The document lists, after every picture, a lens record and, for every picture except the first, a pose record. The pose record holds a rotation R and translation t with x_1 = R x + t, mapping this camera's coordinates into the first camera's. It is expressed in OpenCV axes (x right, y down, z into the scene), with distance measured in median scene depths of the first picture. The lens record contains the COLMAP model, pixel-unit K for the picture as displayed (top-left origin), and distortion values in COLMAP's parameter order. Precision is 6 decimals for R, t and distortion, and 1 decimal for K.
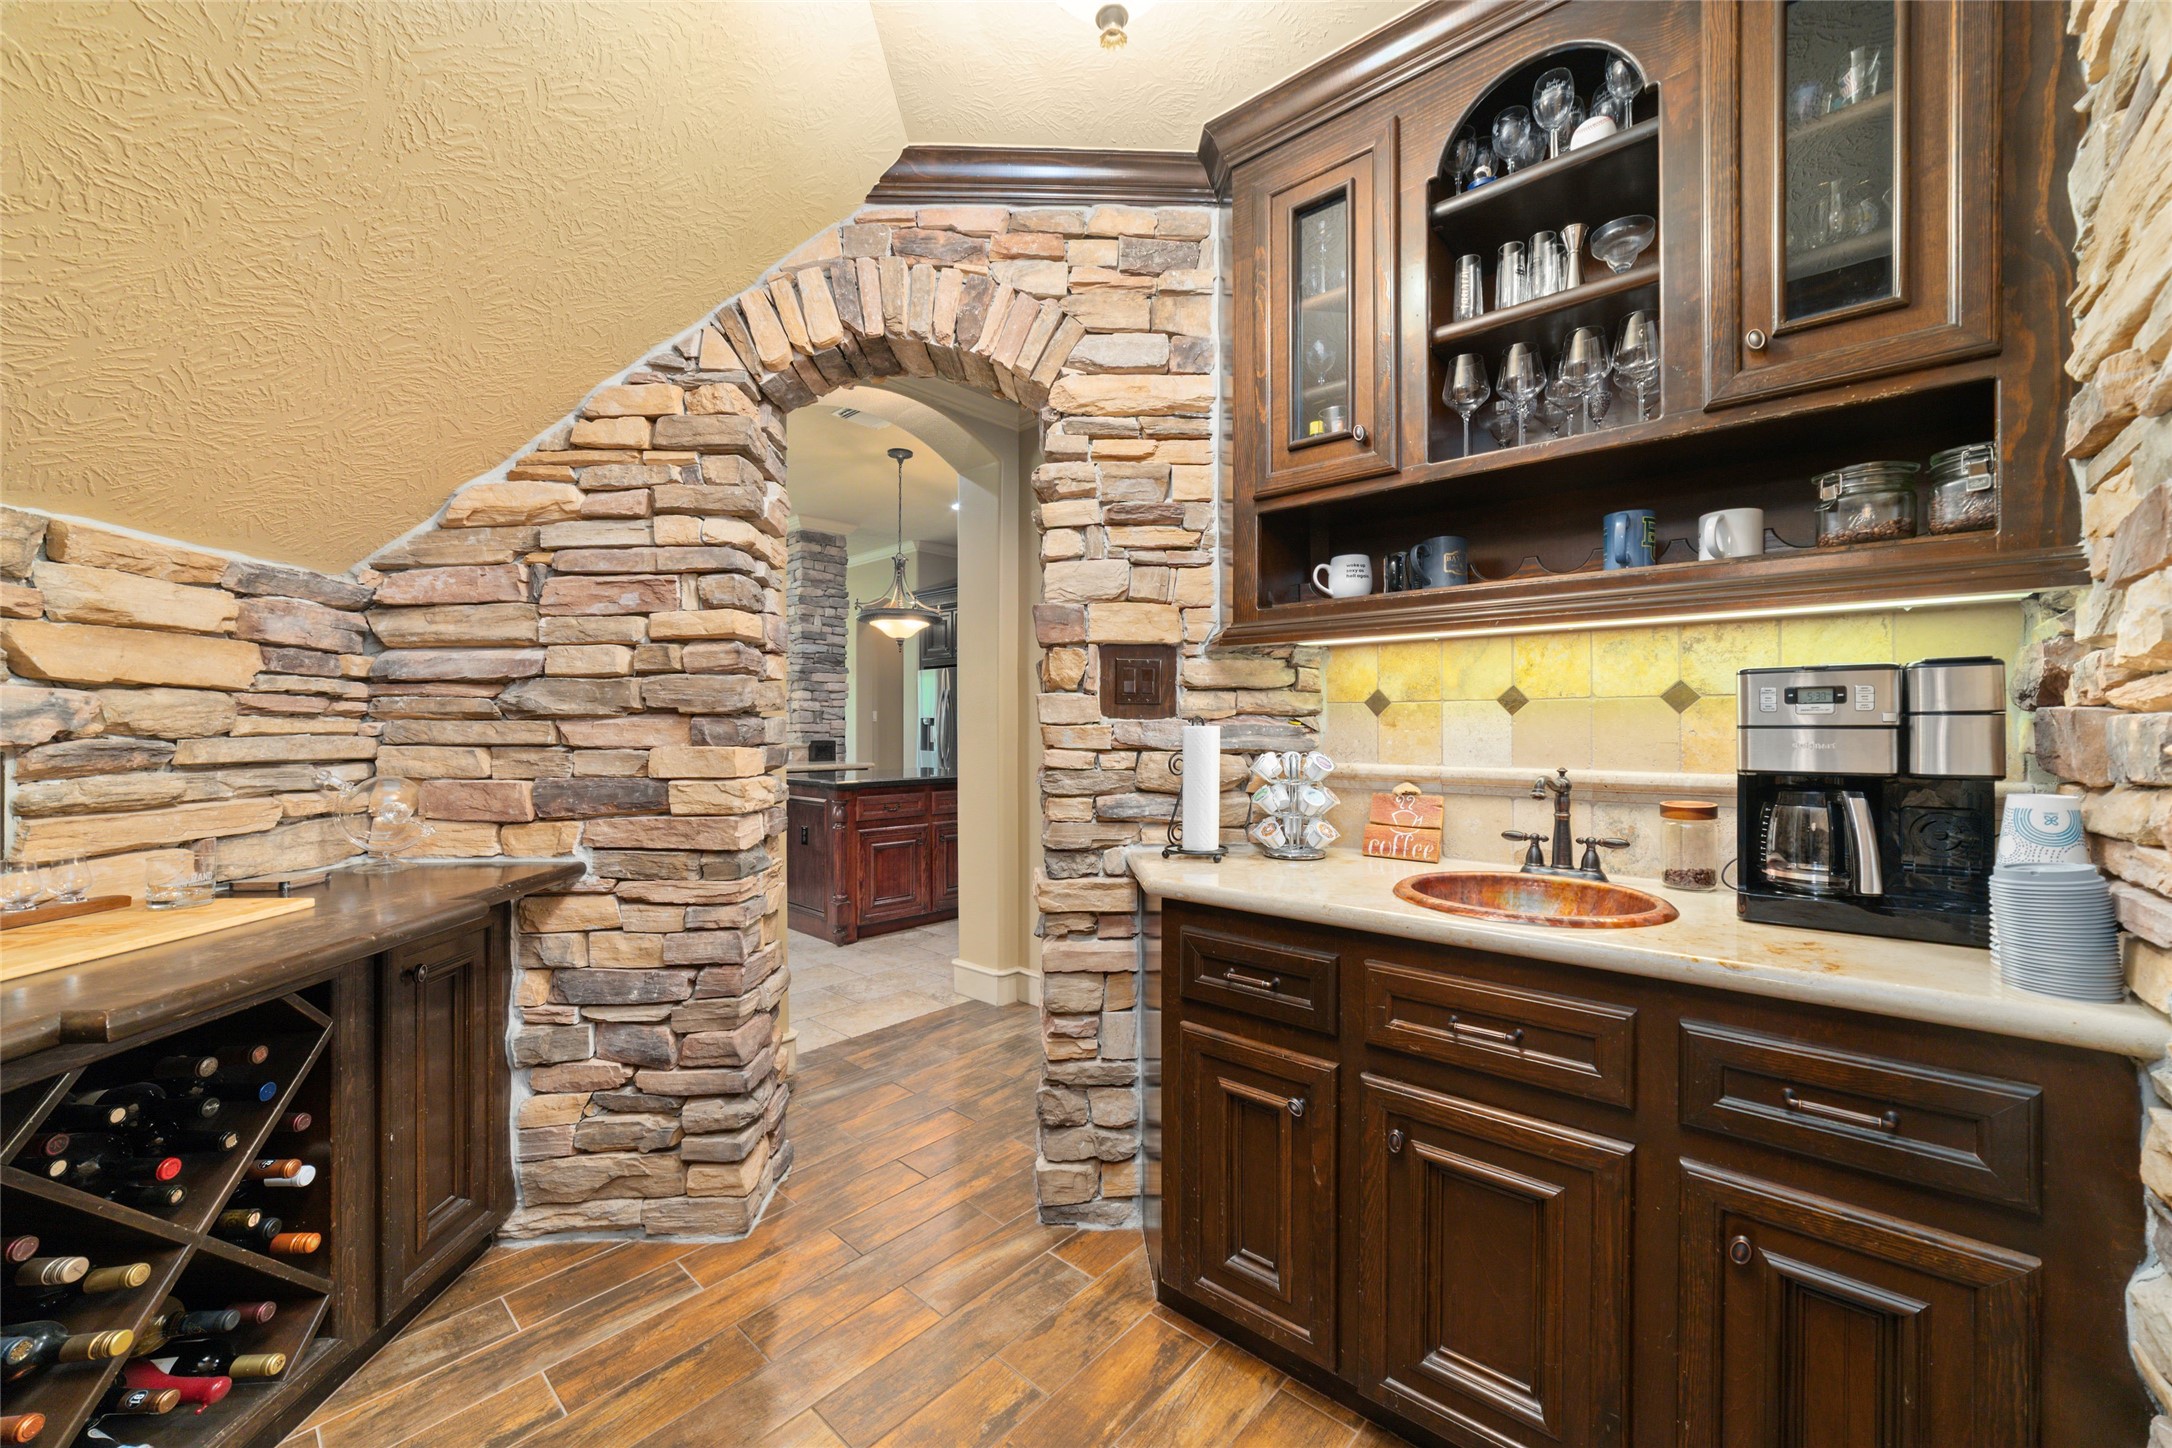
lens RADIAL K [[832.4, 0, 1090.5], [0, 832.4, 725.5], [0, 0, 1]] dist [-0.017780, 0.006109]
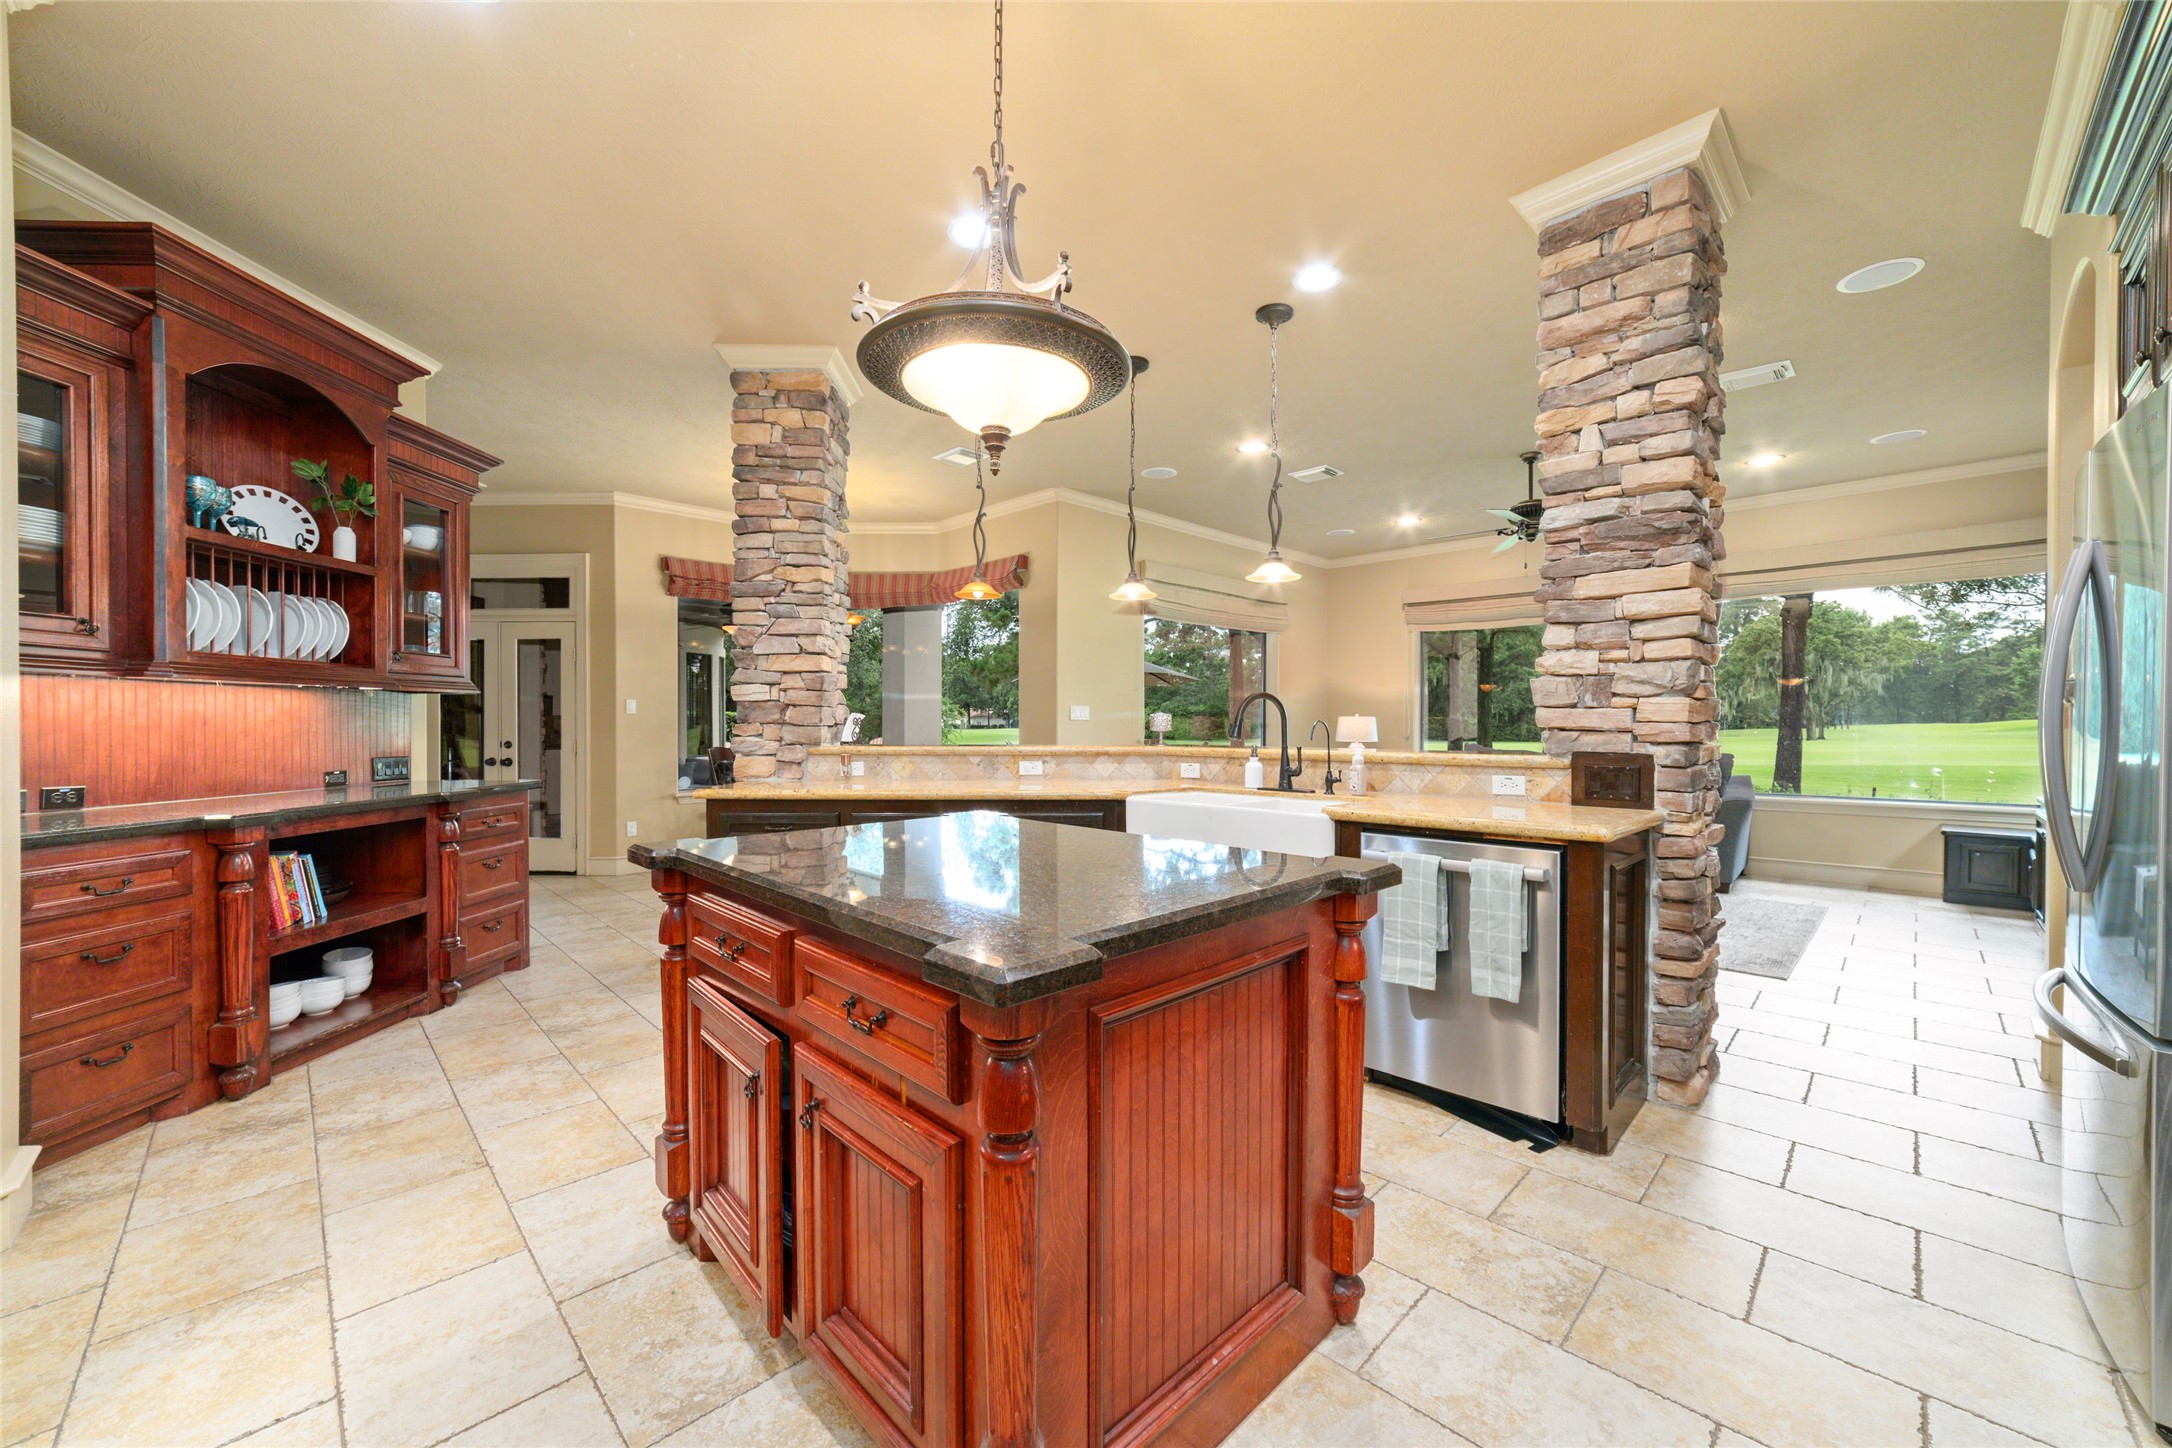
lens RADIAL K [[832.4, 0, 1089.7], [0, 832.4, 733.0], [0, 0, 1]] dist [-0.017780, 0.006109]
pose [[-0.064577, 0.008387, -0.997877, 0.067751], [0.000173, 0.999965, 0.008393, 0.006111], [0.997913, 0.000369, -0.064576, 0.793746]]
